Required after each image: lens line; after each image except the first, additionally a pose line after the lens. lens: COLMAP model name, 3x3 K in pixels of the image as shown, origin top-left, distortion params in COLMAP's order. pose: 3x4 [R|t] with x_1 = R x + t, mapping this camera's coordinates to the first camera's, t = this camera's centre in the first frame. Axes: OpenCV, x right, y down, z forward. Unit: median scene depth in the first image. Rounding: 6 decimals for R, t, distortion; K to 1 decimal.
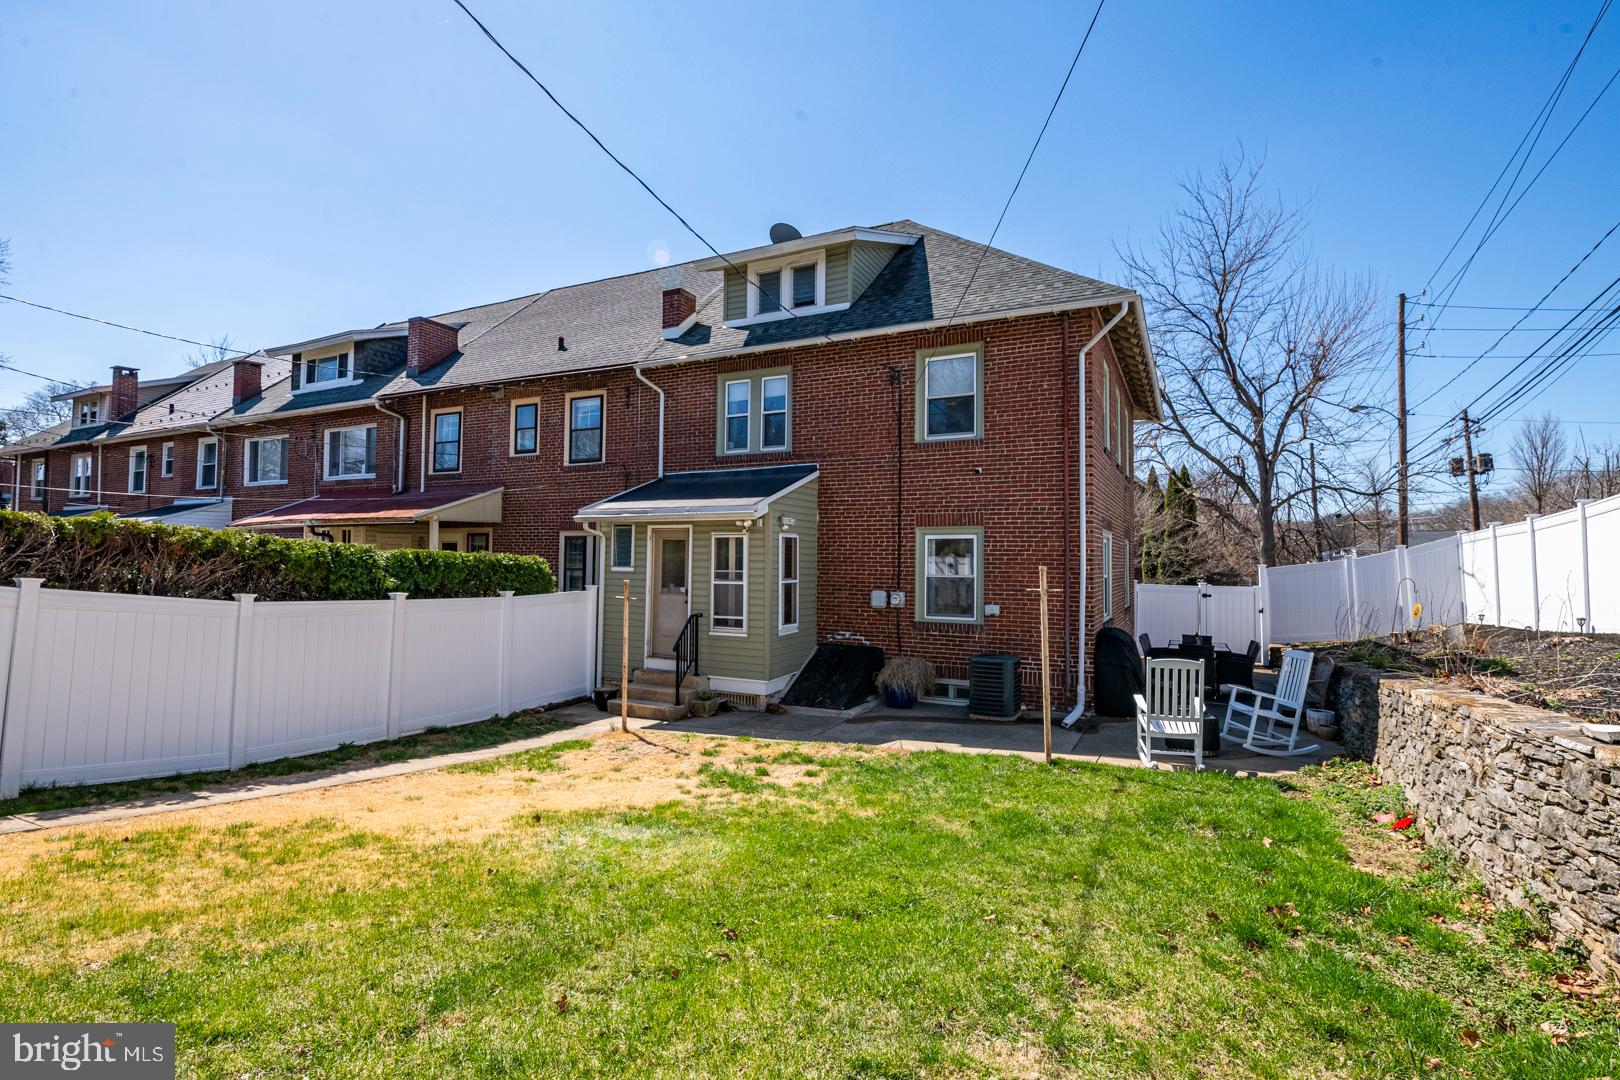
lens RADIAL K [[802.1, 0, 777.7], [0, 802.1, 526.6], [0, 0, 1]] dist [-0.006311, -0.001069]
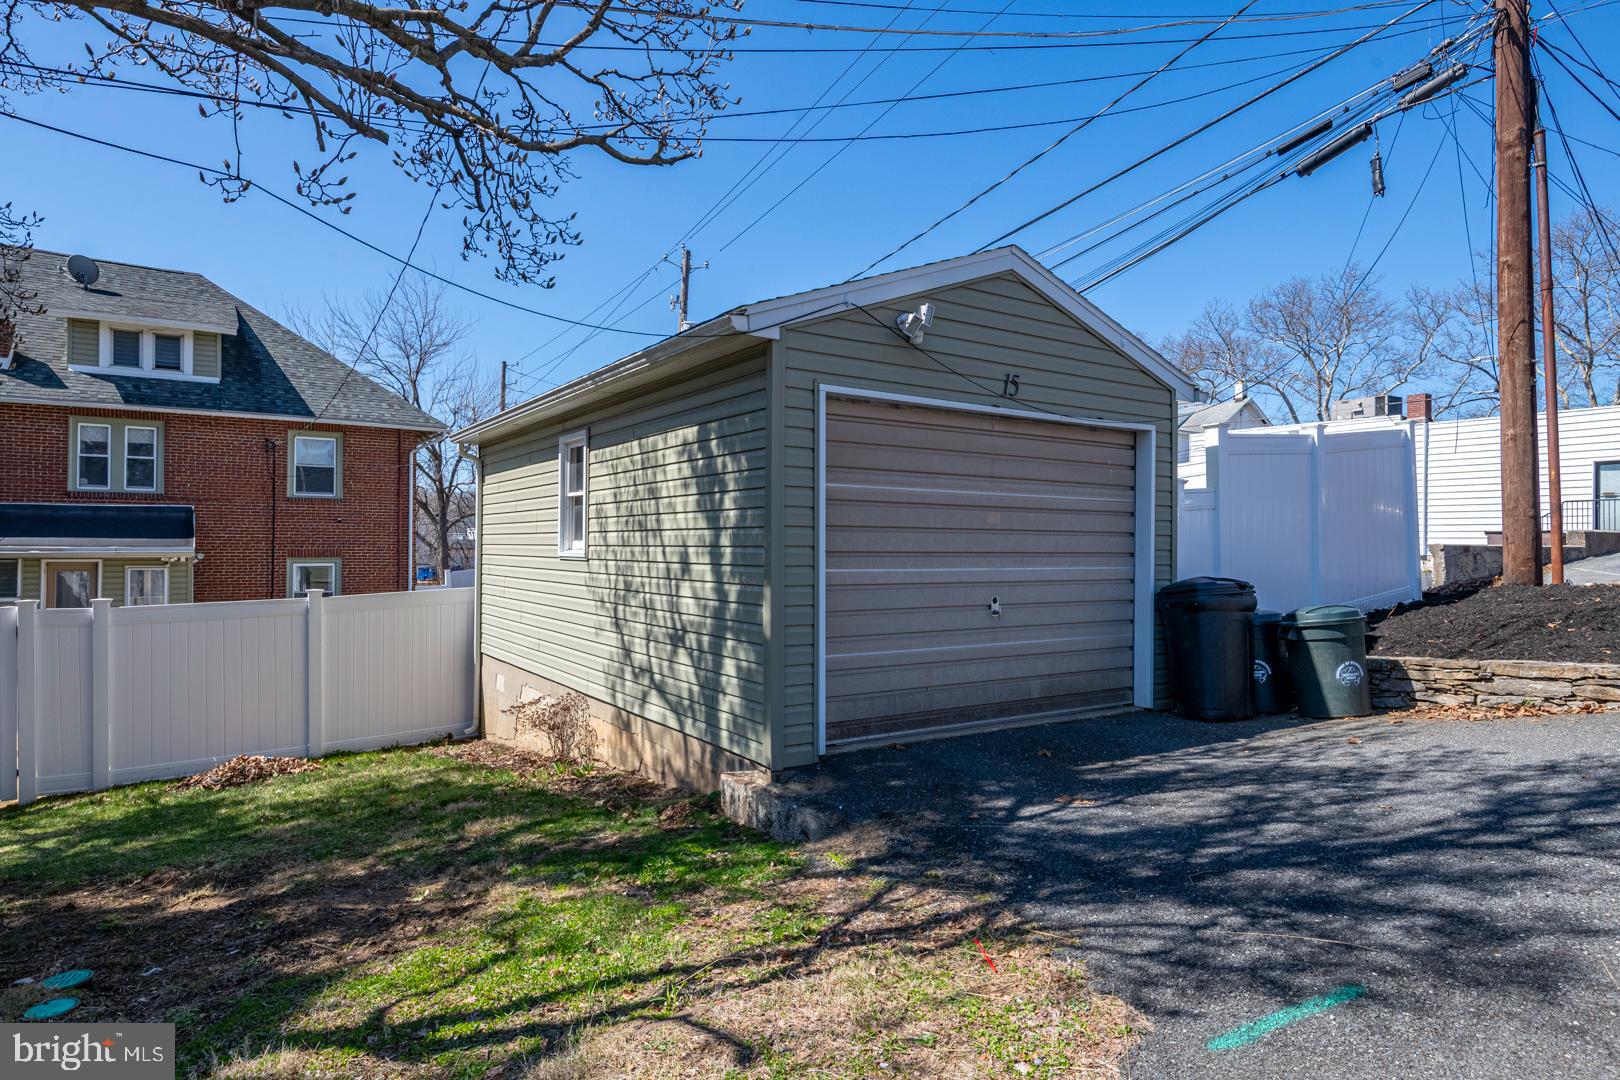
lens RADIAL K [[926.0, 0, 812.4], [0, 926.0, 544.5], [0, 0, 1]] dist [0.002840, 0.000849]
pose [[0.488725, -0.005314, 0.872422, -0.550522], [-0.043067, 0.998615, 0.030208, -0.077334], [-0.871374, -0.052336, 0.487819, -0.405792]]
